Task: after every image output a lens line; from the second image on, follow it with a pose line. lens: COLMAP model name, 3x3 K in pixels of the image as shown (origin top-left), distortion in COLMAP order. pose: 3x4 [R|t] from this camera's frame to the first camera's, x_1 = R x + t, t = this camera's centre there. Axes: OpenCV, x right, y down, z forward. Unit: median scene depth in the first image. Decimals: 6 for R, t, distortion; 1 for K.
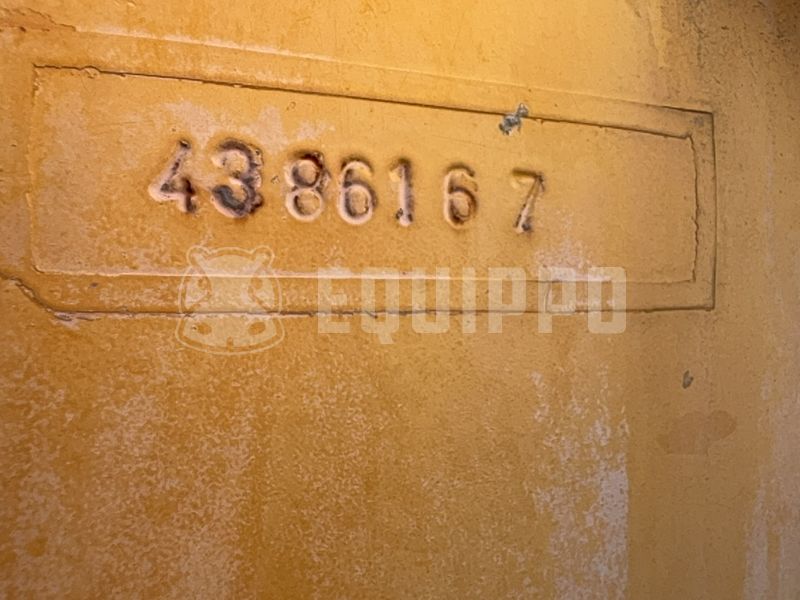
lens RADIAL K [[561.3, 0, 400.0], [0, 561.3, 300.0], [0, 0, 1]] dist [-0.004493, 0.000071]
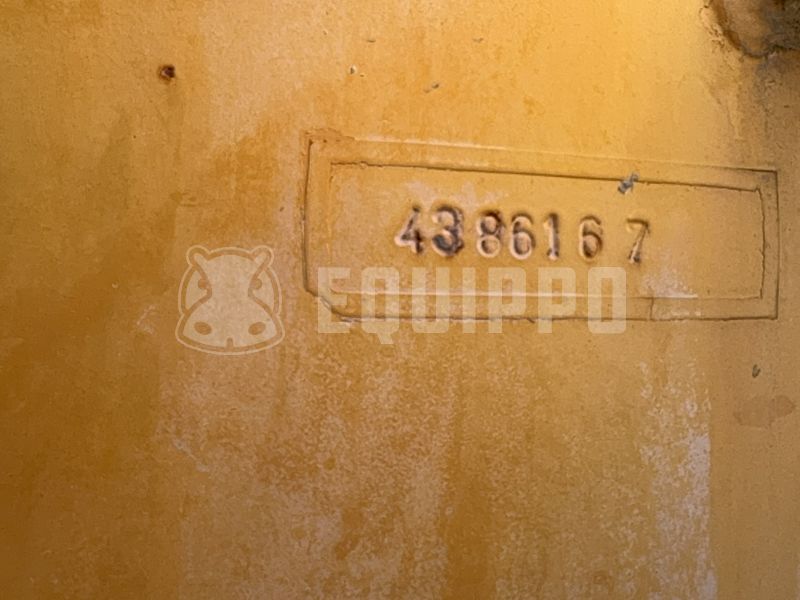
lens RADIAL K [[561.3, 0, 400.0], [0, 561.3, 300.0], [0, 0, 1]] dist [-0.004493, 0.000071]
pose [[0.996241, 0.007663, -0.086280, -0.270444], [-0.008273, 0.999943, -0.006716, -0.014813], [0.086223, 0.007404, 0.996248, -0.501083]]
